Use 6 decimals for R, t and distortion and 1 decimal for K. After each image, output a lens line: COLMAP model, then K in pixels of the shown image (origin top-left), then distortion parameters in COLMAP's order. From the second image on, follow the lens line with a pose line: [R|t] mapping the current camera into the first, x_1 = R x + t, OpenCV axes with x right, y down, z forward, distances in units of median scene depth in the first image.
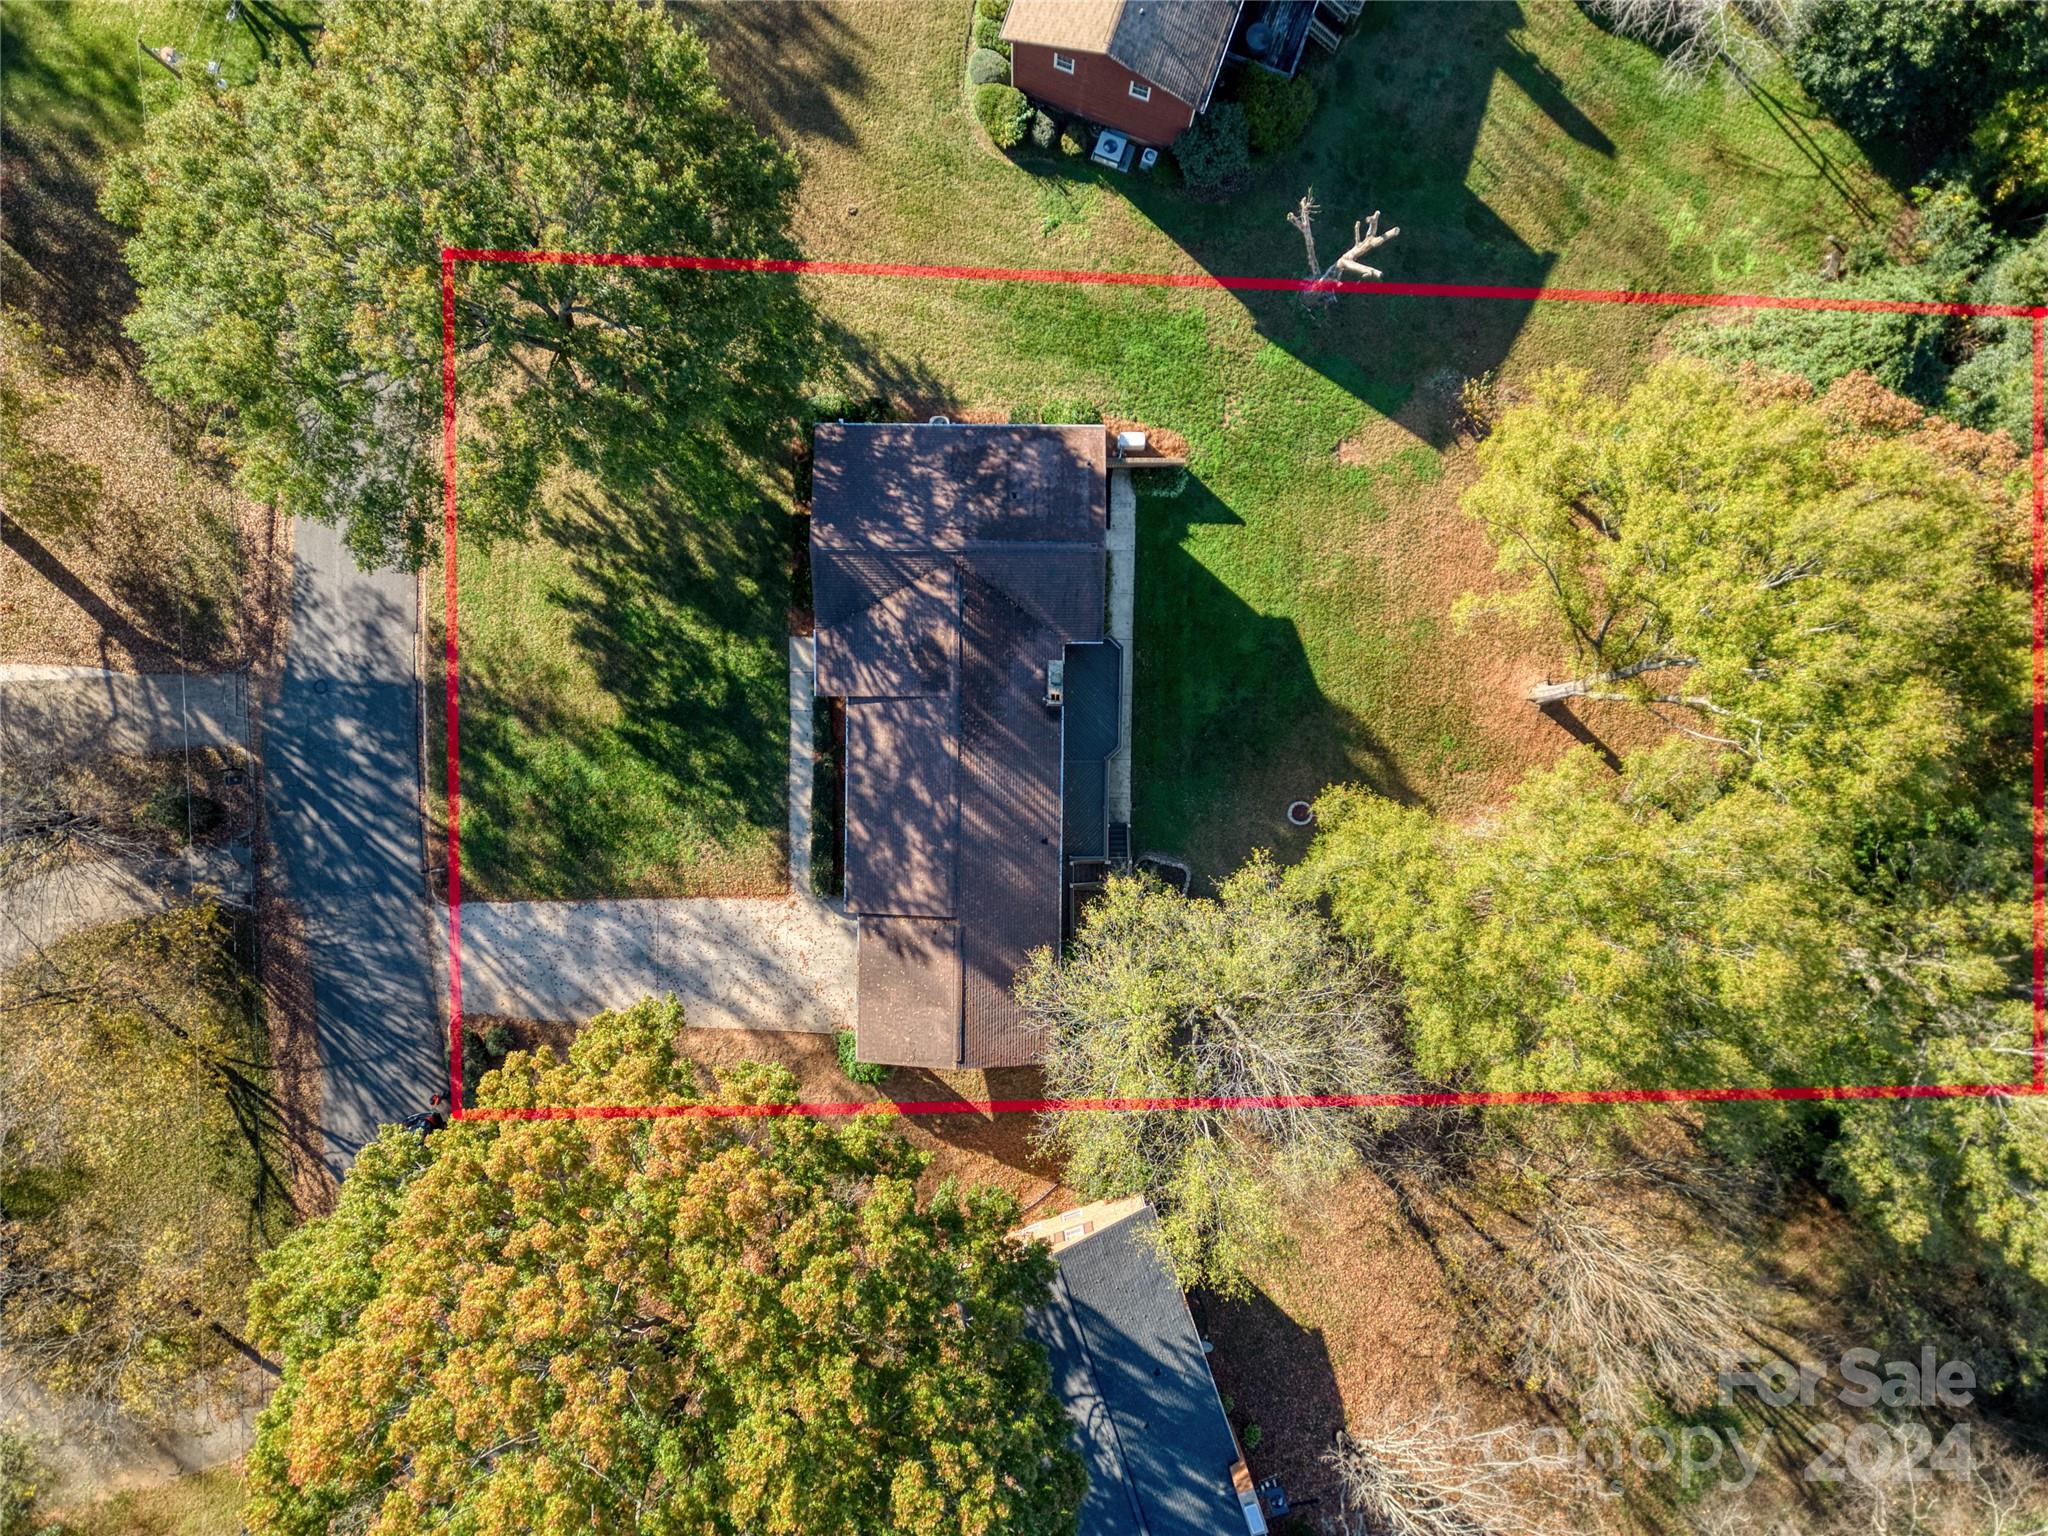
lens RADIAL K [[1372.9, 0, 1013.8], [0, 1372.9, 773.1], [0, 0, 1]] dist [0.071205, -0.091151]
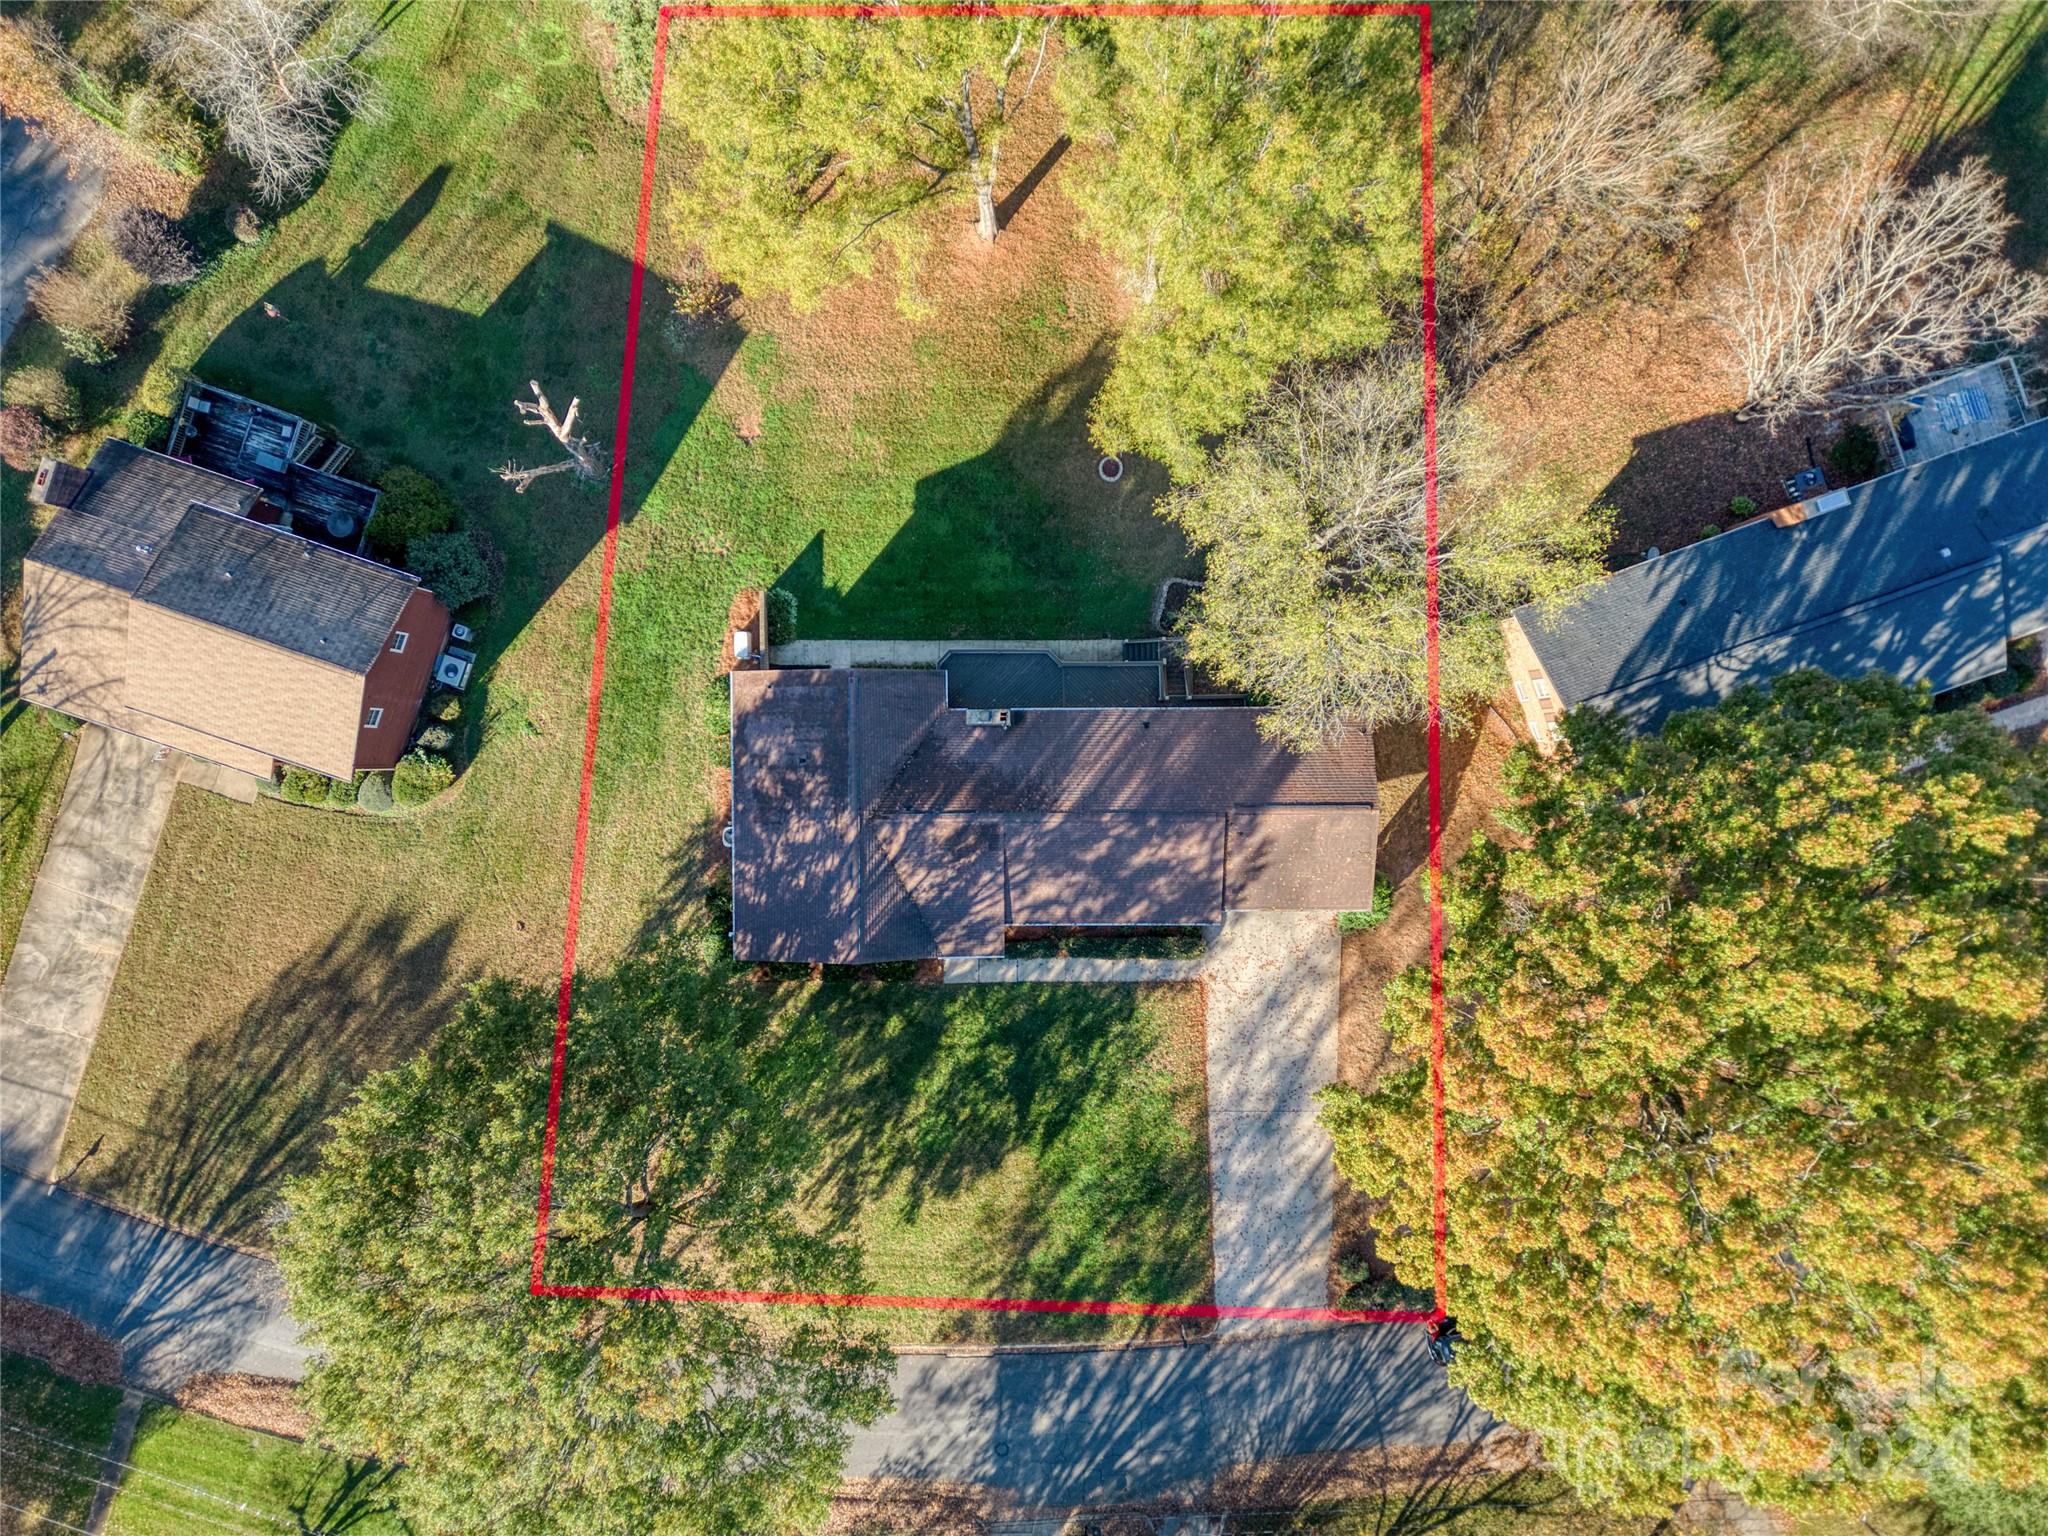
lens RADIAL K [[1372.9, 0, 1013.8], [0, 1372.9, 773.1], [0, 0, 1]] dist [0.071205, -0.091151]
pose [[-0.015922, -0.999837, -0.008551, -0.002428], [0.999797, -0.015815, -0.012510, -0.035050], [0.012373, -0.008749, 0.999885, 0.001344]]
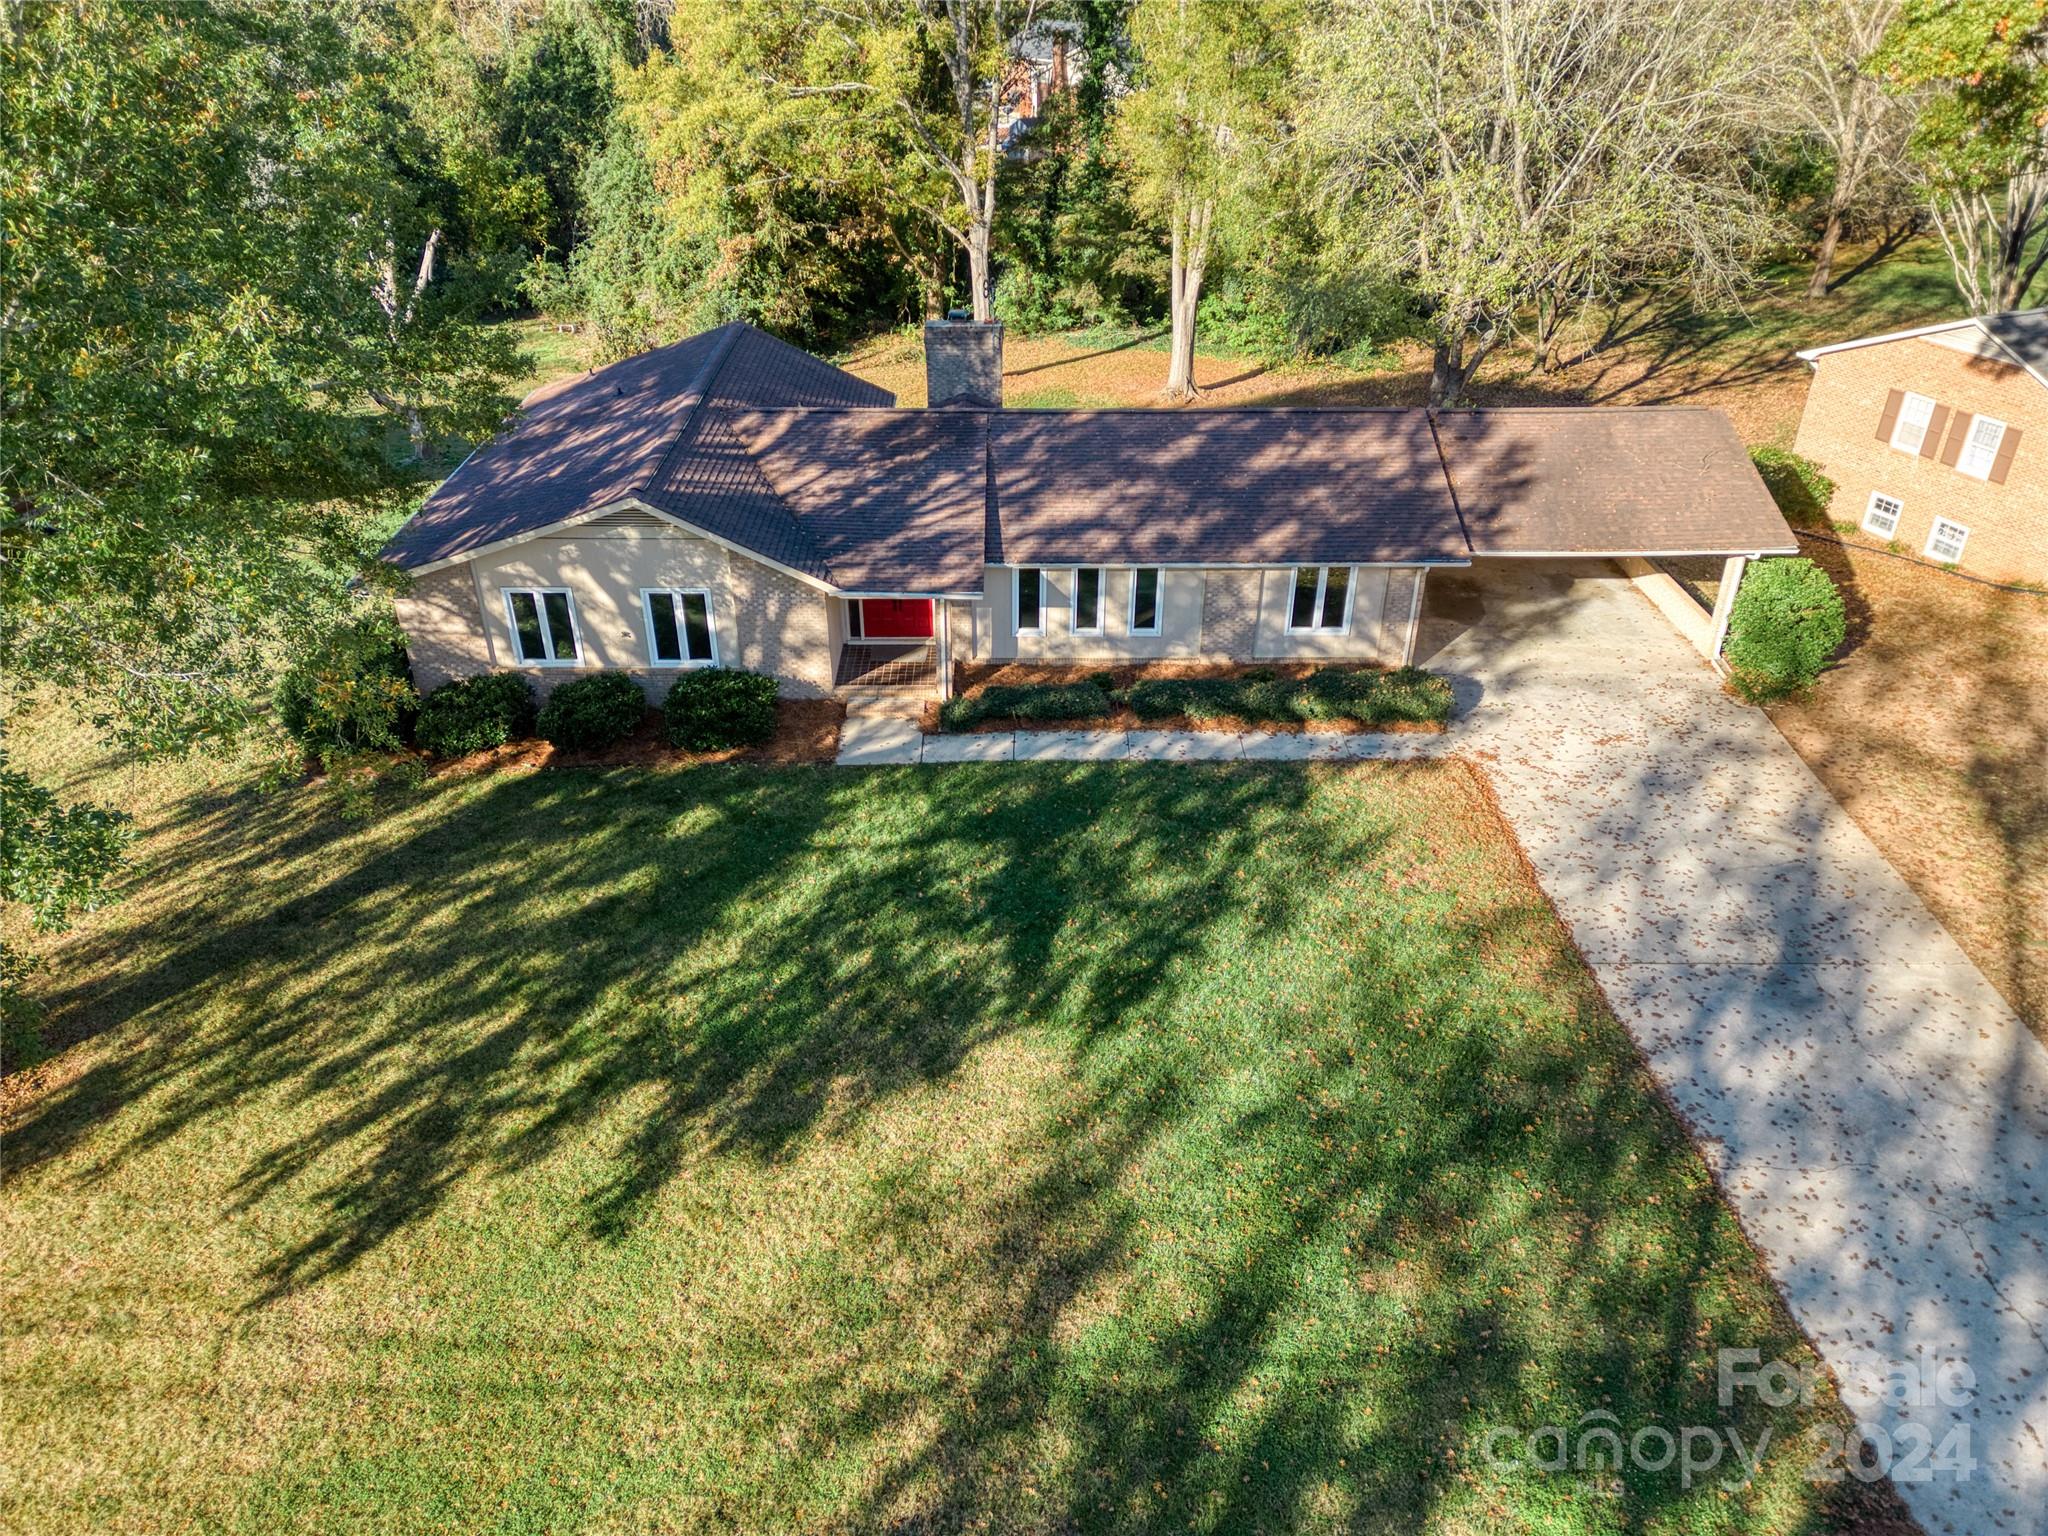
lens RADIAL K [[1372.9, 0, 1013.8], [0, 1372.9, 773.1], [0, 0, 1]] dist [0.071205, -0.091151]
pose [[-0.013036, -0.558479, 0.829416, -0.536479], [0.999798, -0.019986, 0.002257, -0.049004], [0.015317, 0.829278, 0.558627, 0.816239]]
